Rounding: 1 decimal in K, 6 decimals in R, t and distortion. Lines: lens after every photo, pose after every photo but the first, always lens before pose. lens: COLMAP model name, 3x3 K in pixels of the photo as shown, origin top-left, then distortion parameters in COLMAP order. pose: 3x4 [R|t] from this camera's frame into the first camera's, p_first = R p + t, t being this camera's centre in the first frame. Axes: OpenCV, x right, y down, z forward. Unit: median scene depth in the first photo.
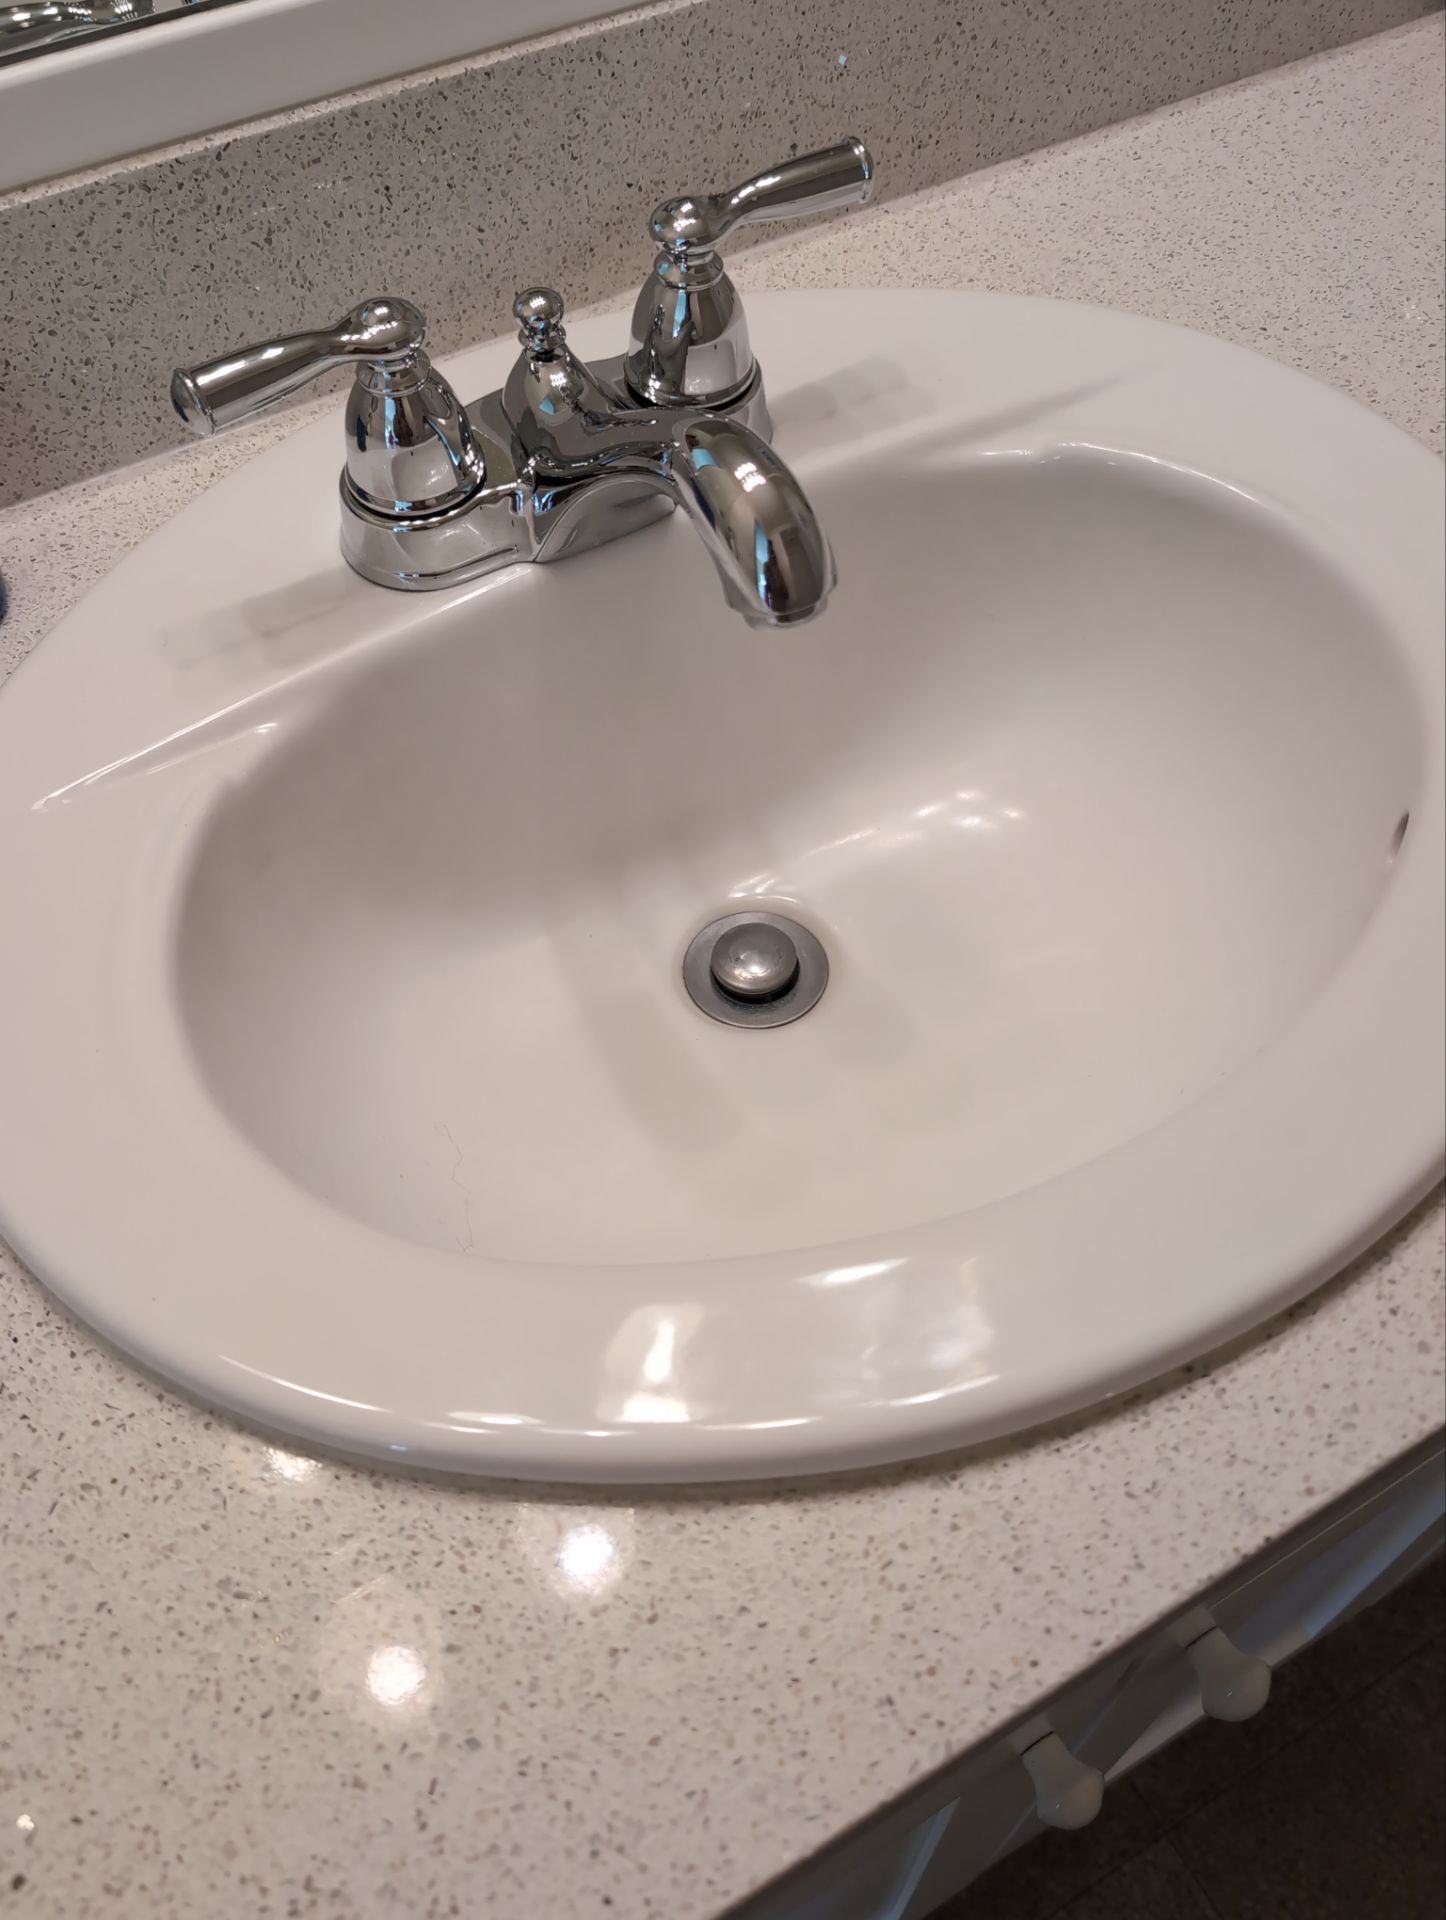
lens RADIAL K [[1610.9, 0, 723.0], [0, 1610.9, 960.0], [0, 0, 1]] dist [0.002359, 0.015601]
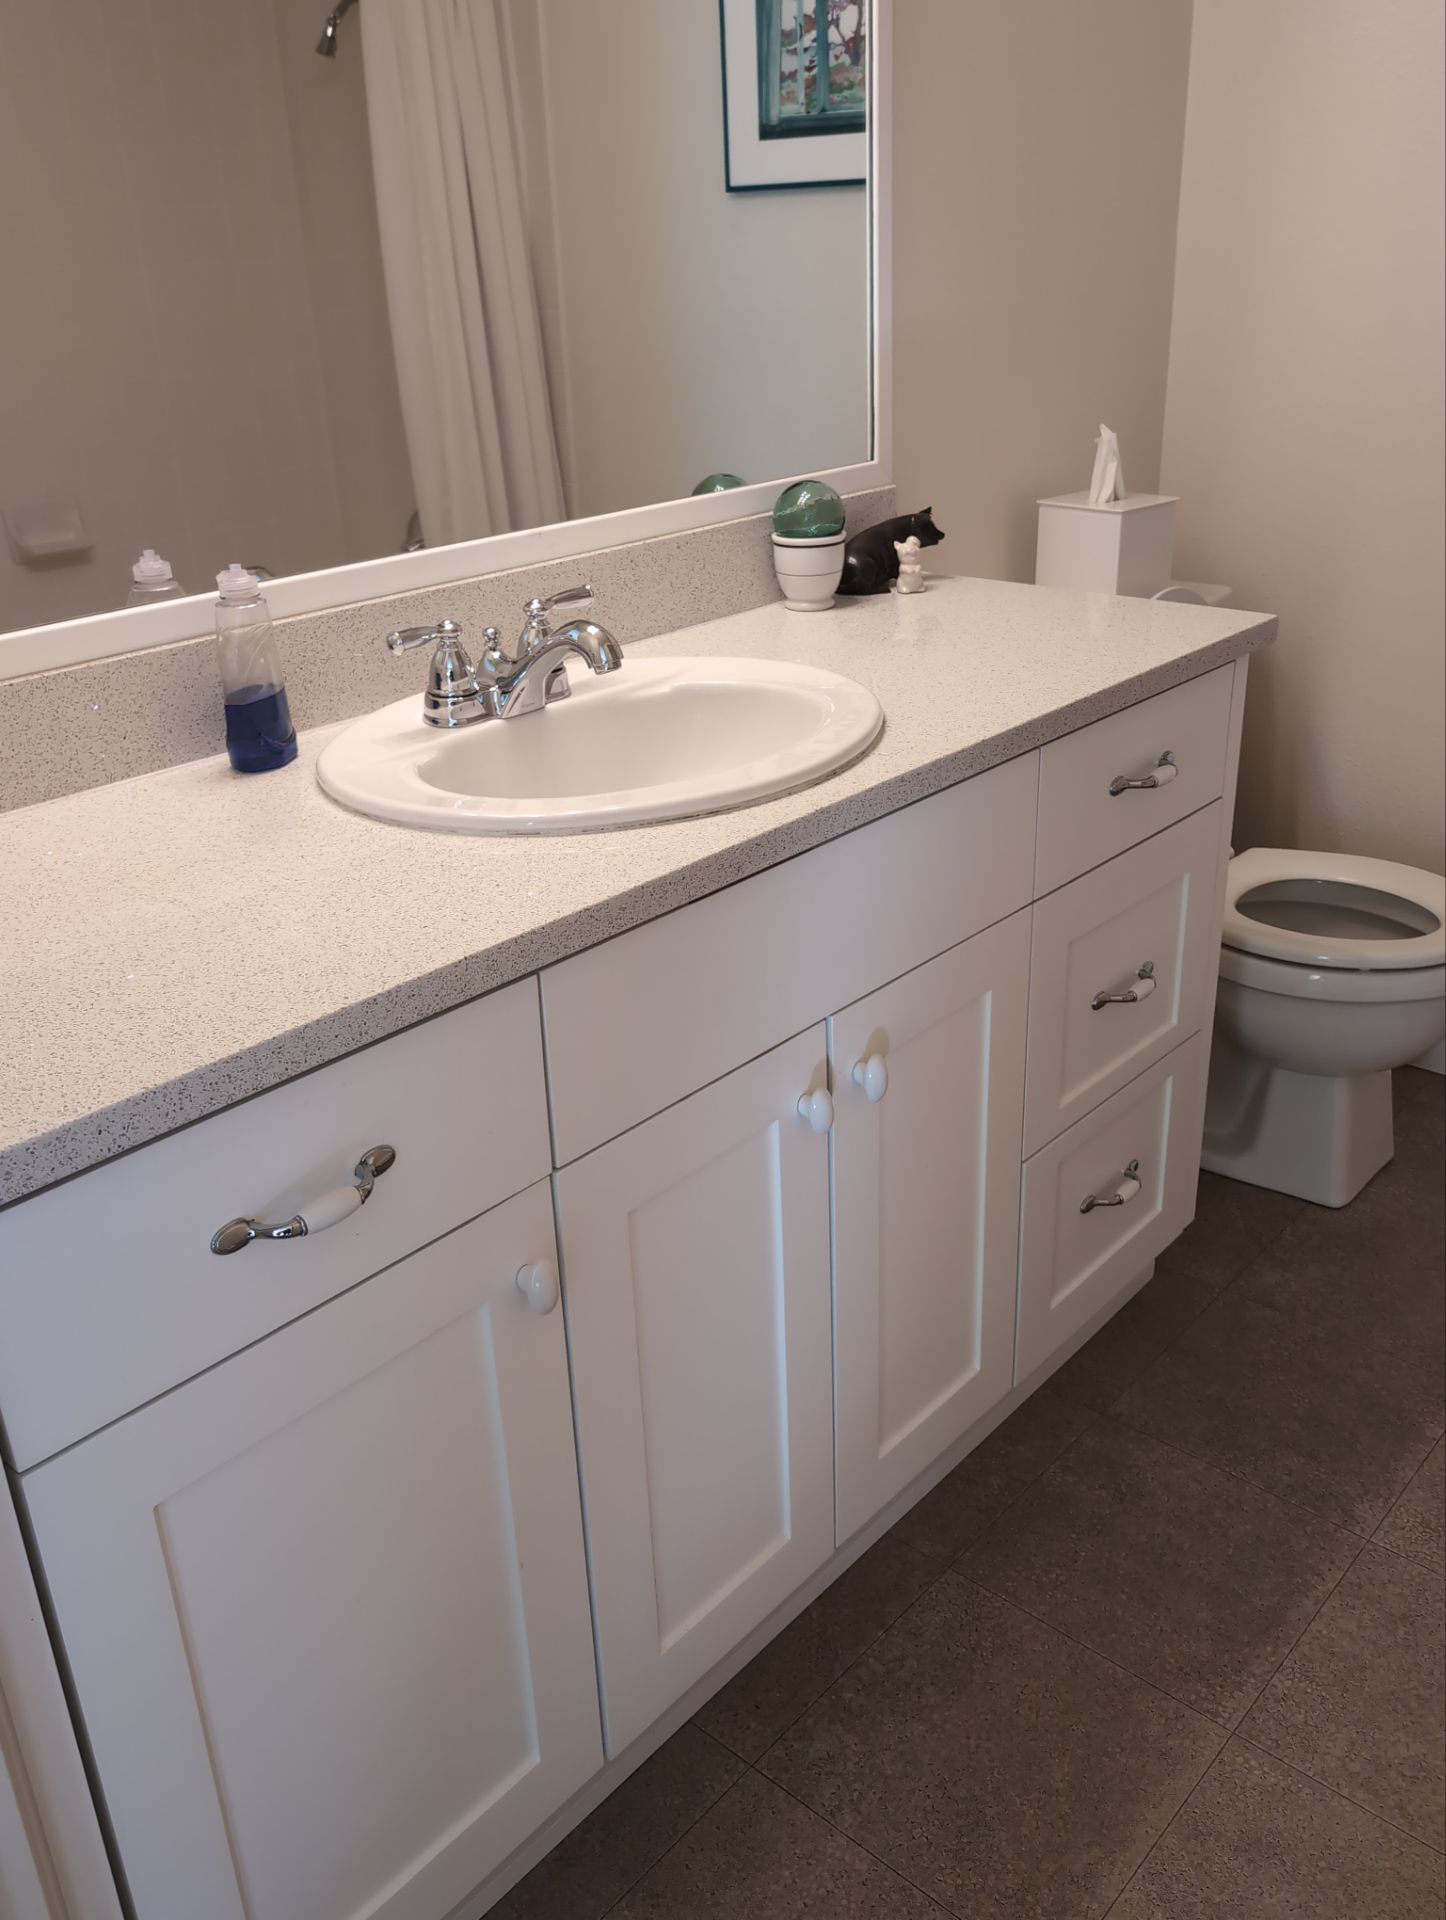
lens RADIAL K [[1610.9, 0, 723.0], [0, 1610.9, 960.0], [0, 0, 1]] dist [0.002359, 0.015601]
pose [[0.947797, -0.140793, 0.286110, -0.581781], [0.268411, 0.836657, -0.477452, 1.441956], [-0.172154, 0.529322, 0.830771, -1.042608]]
